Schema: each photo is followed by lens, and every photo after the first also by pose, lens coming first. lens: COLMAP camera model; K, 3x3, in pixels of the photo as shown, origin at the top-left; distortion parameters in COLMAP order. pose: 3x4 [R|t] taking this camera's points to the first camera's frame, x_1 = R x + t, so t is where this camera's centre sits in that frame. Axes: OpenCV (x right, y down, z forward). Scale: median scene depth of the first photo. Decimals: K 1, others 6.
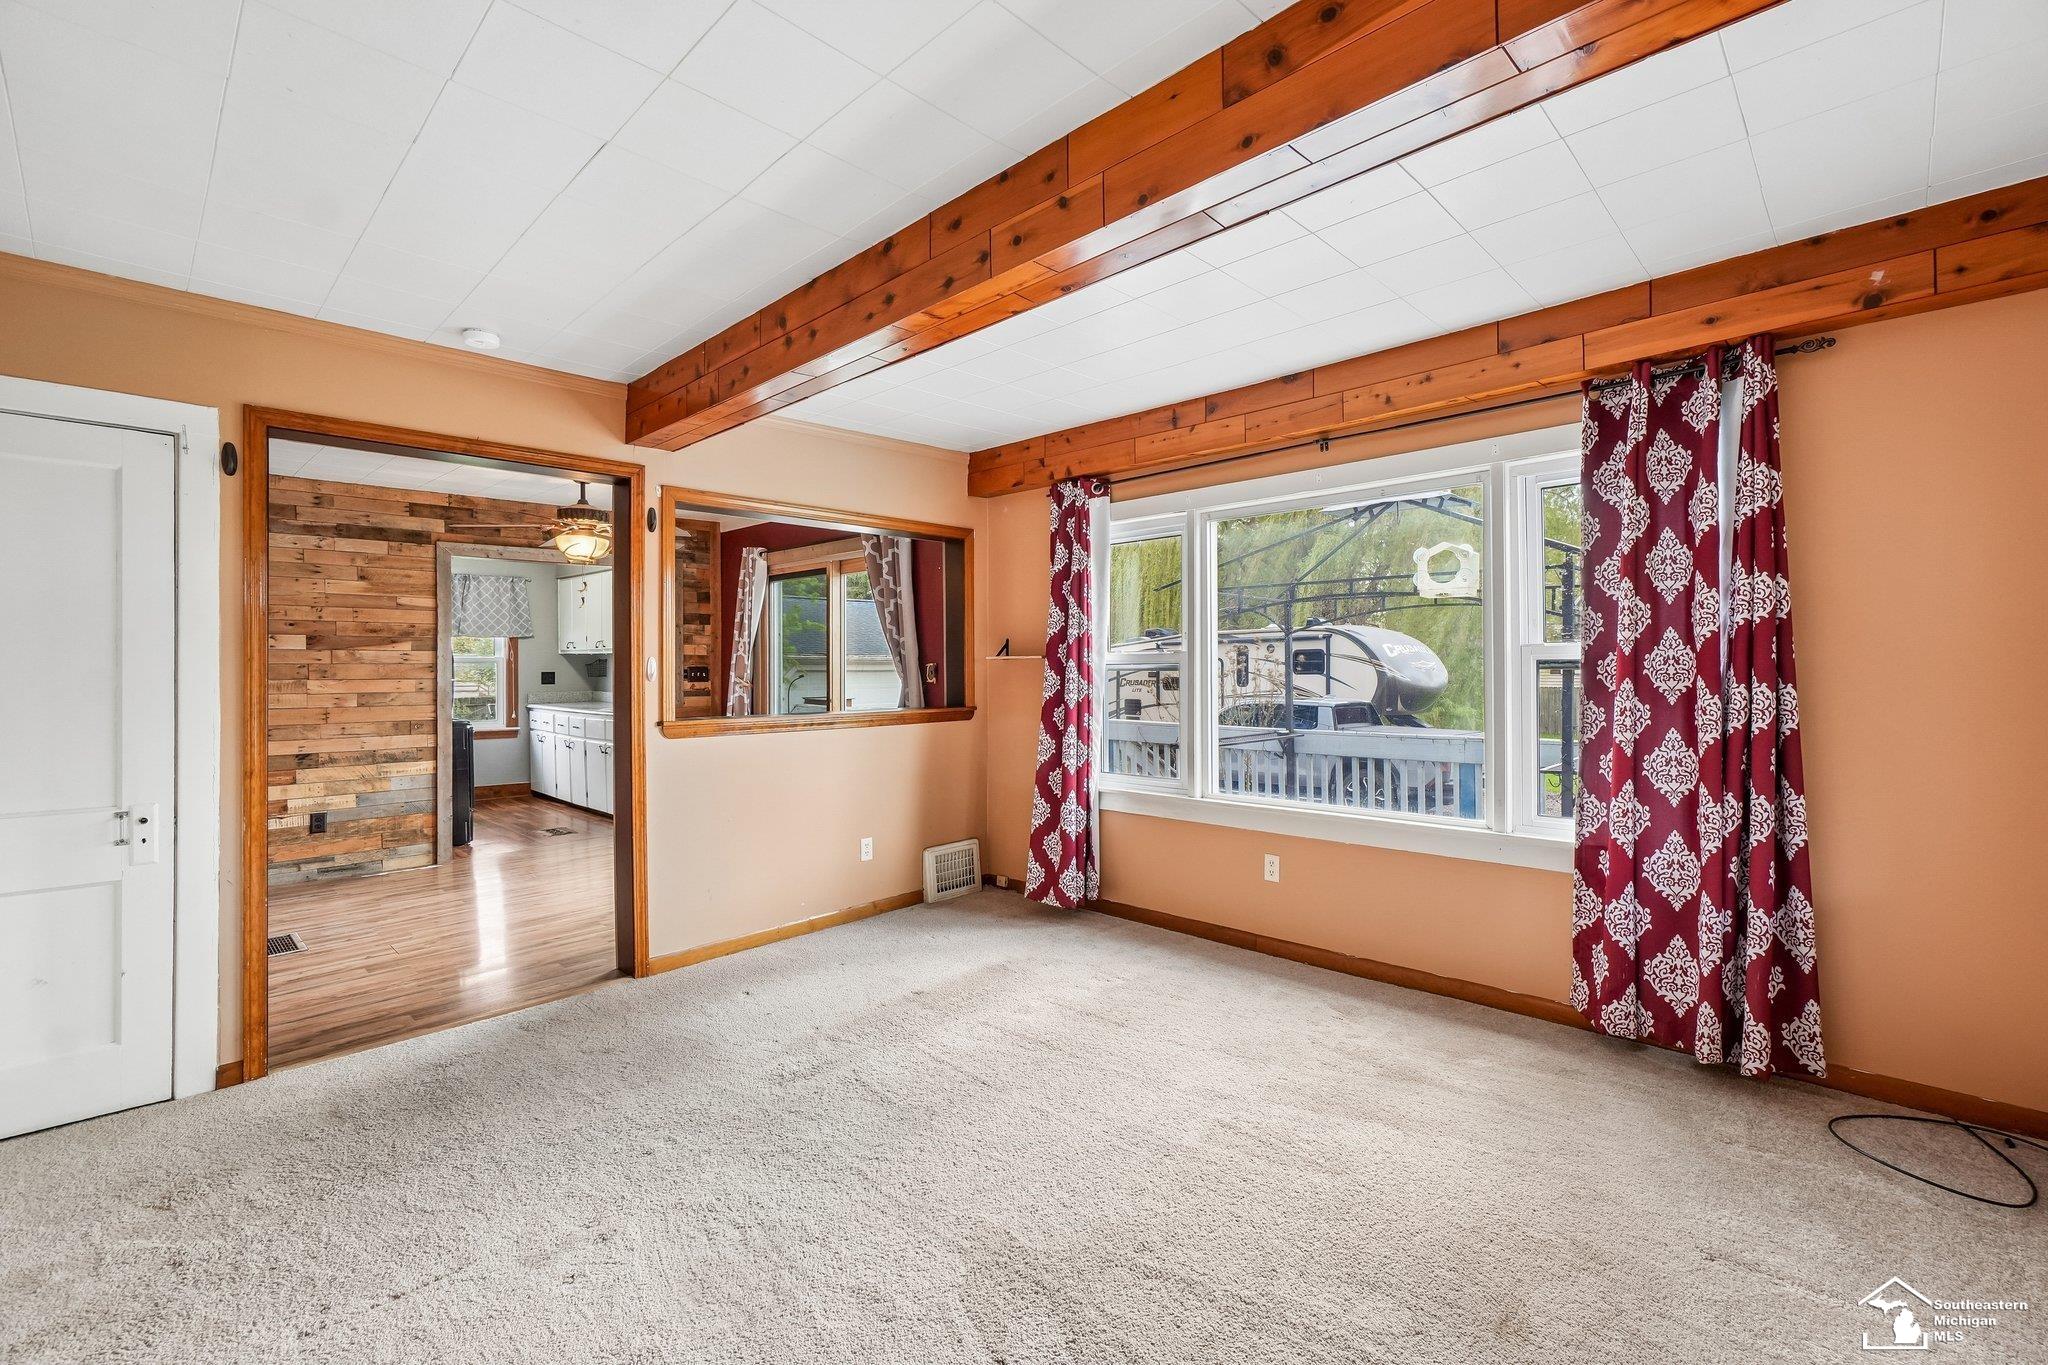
lens RADIAL K [[897.9, 0, 1024.0], [0, 897.9, 682.5], [0, 0, 1]] dist [-0.002581, -0.000331]
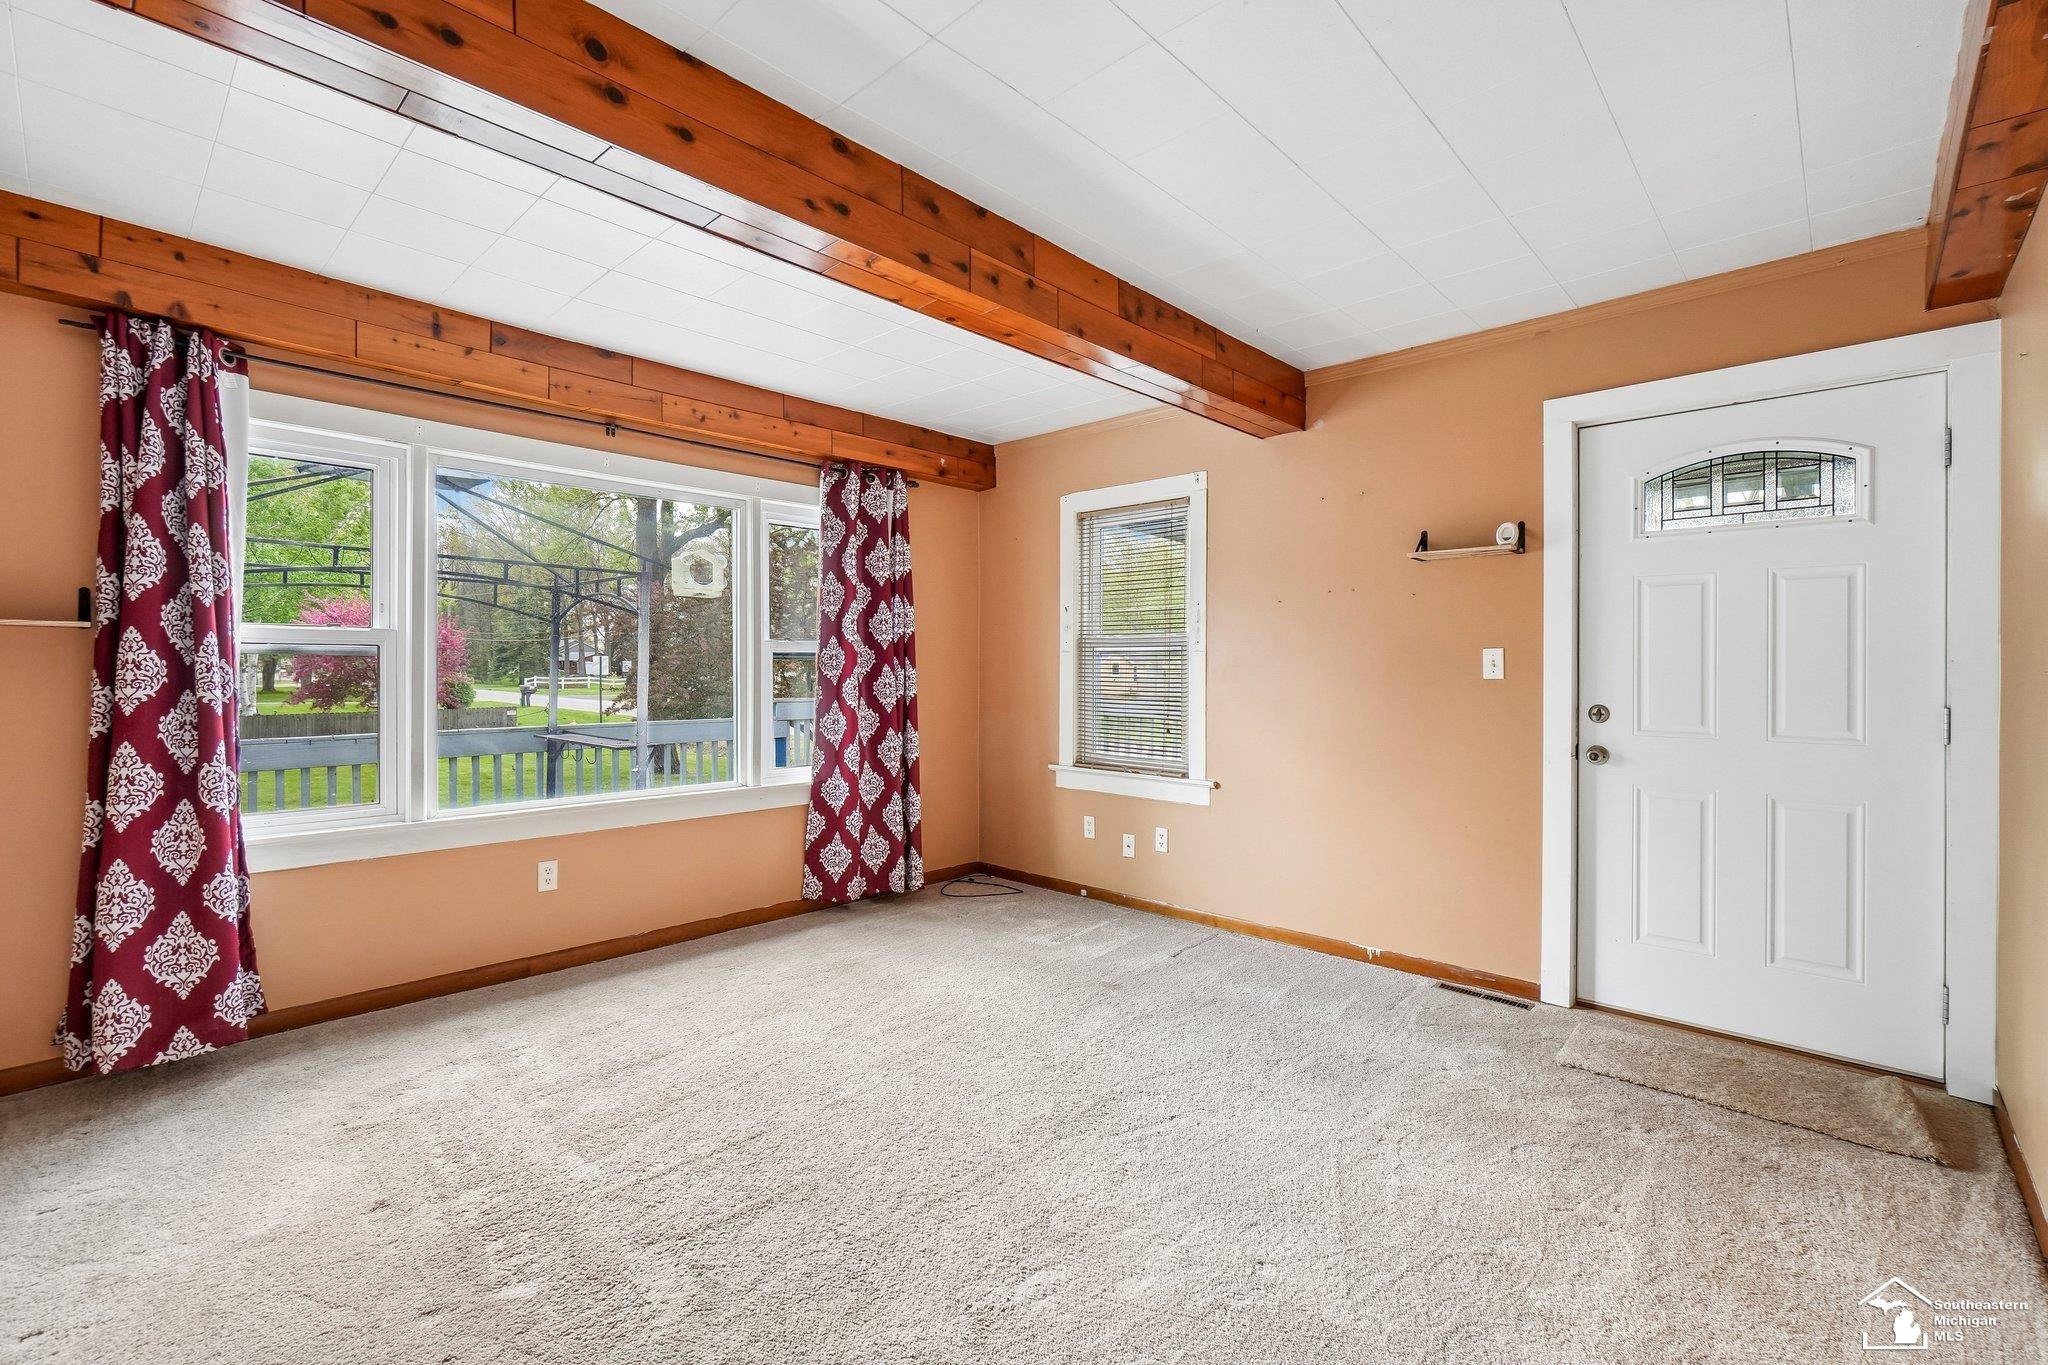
lens RADIAL K [[895.2, 0, 1028.8], [0, 895.2, 673.8], [0, 0, 1]] dist [-0.000446, 0.000215]
pose [[-0.022248, 0.000134, 0.999752, -0.618106], [0.010463, 0.999945, 0.000099, 0.008814], [-0.999698, 0.010463, -0.022249, 0.523292]]
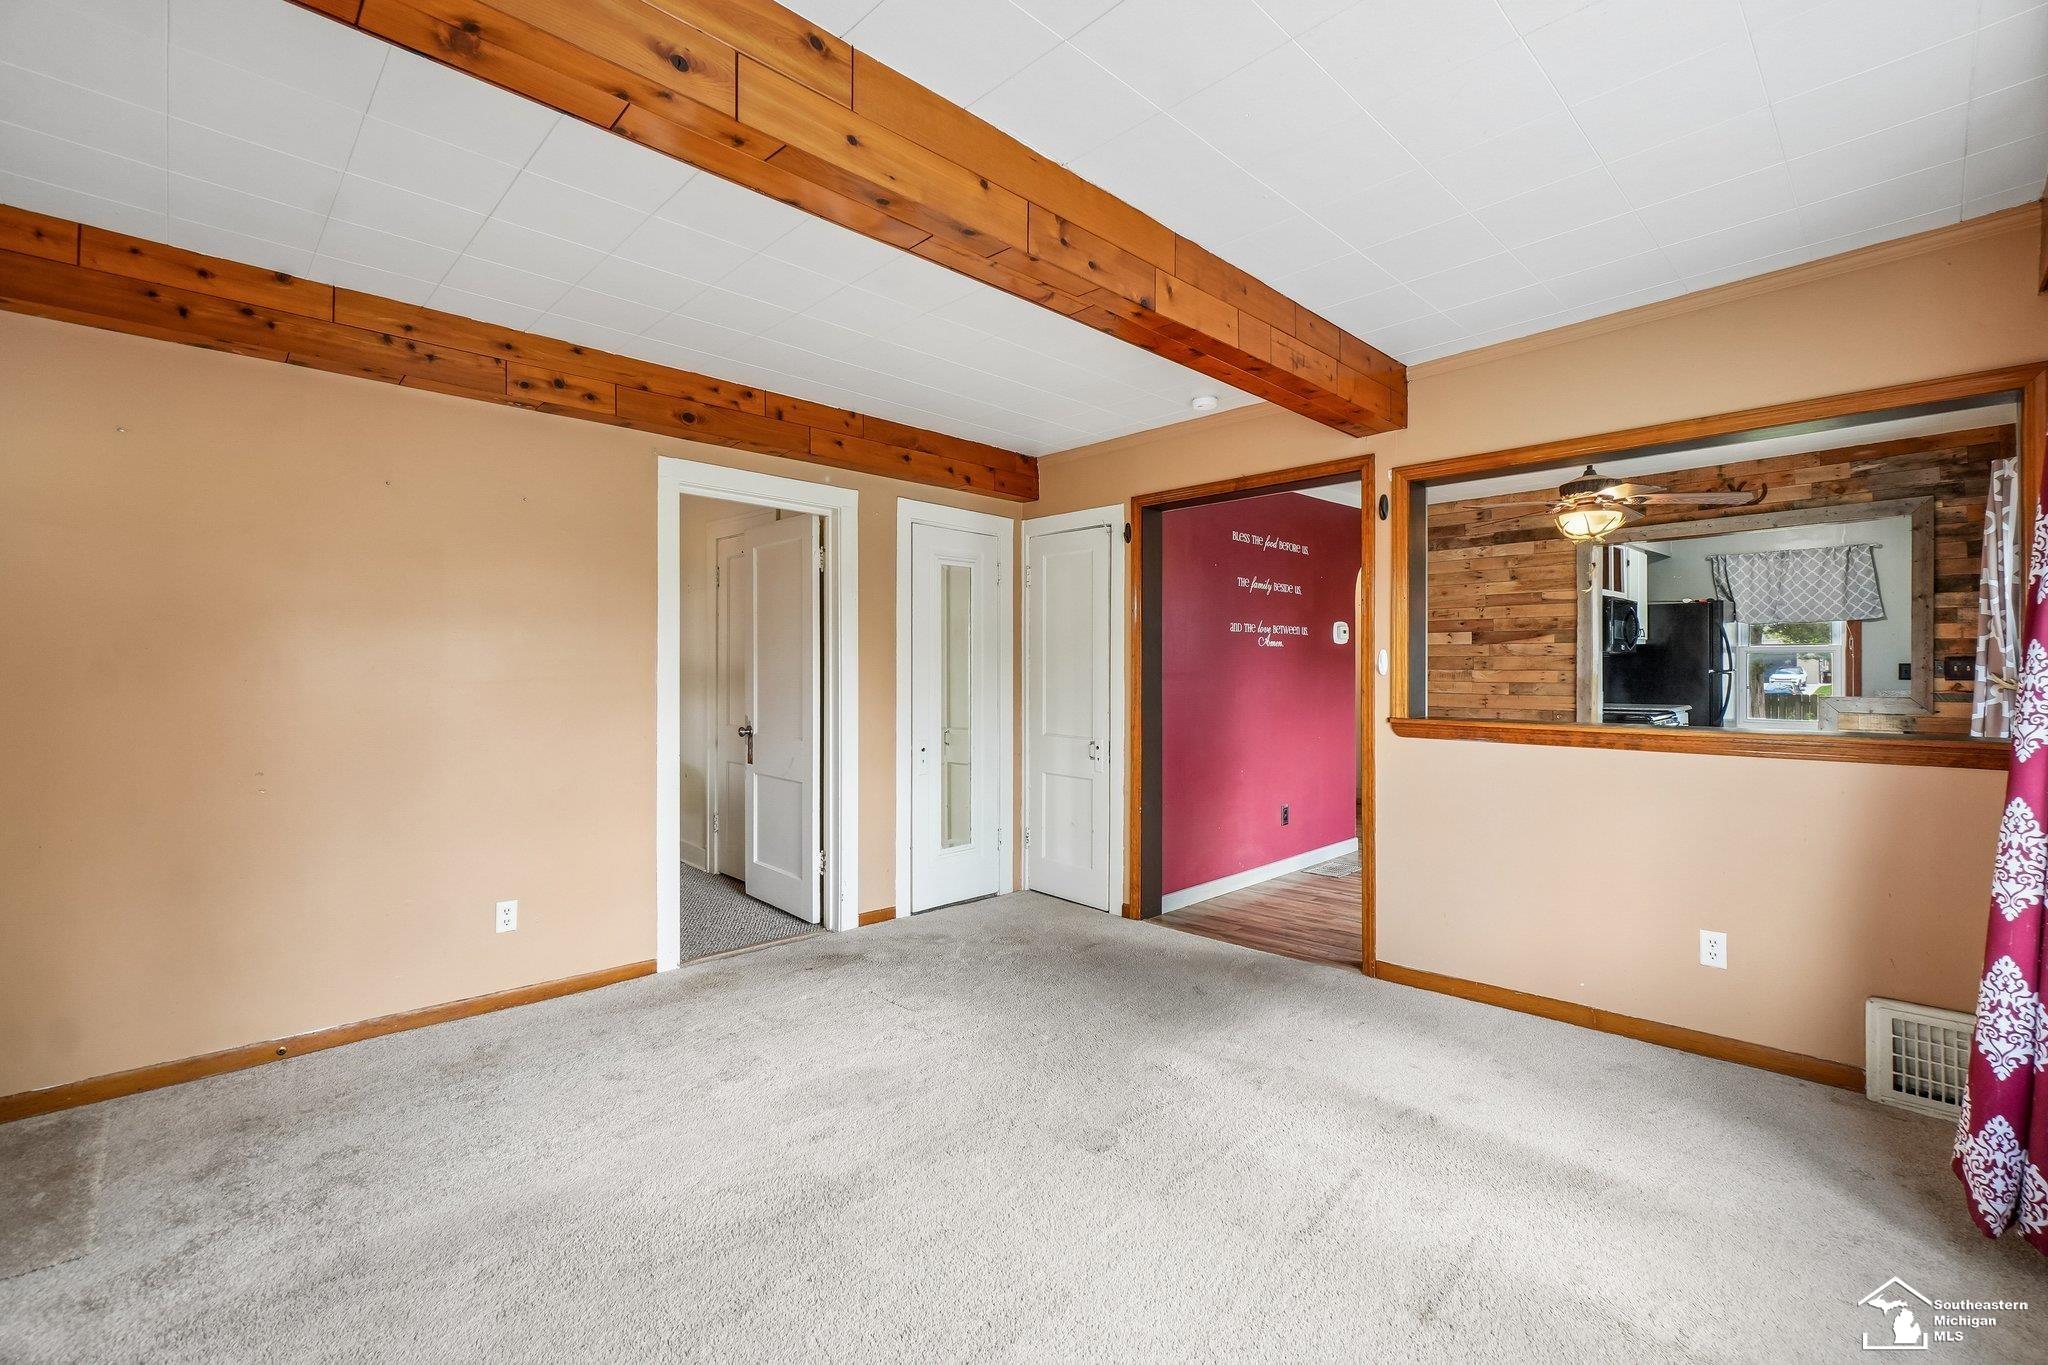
lens RADIAL K [[890.3, 0, 1030.5], [0, 890.3, 663.5], [0, 0, 1]] dist [-0.001303, -0.000230]
pose [[-0.024197, 0.003522, -0.999701, 0.524739], [-0.013104, 0.999907, 0.003840, -0.011396], [0.999621, 0.013193, -0.024148, 0.613942]]
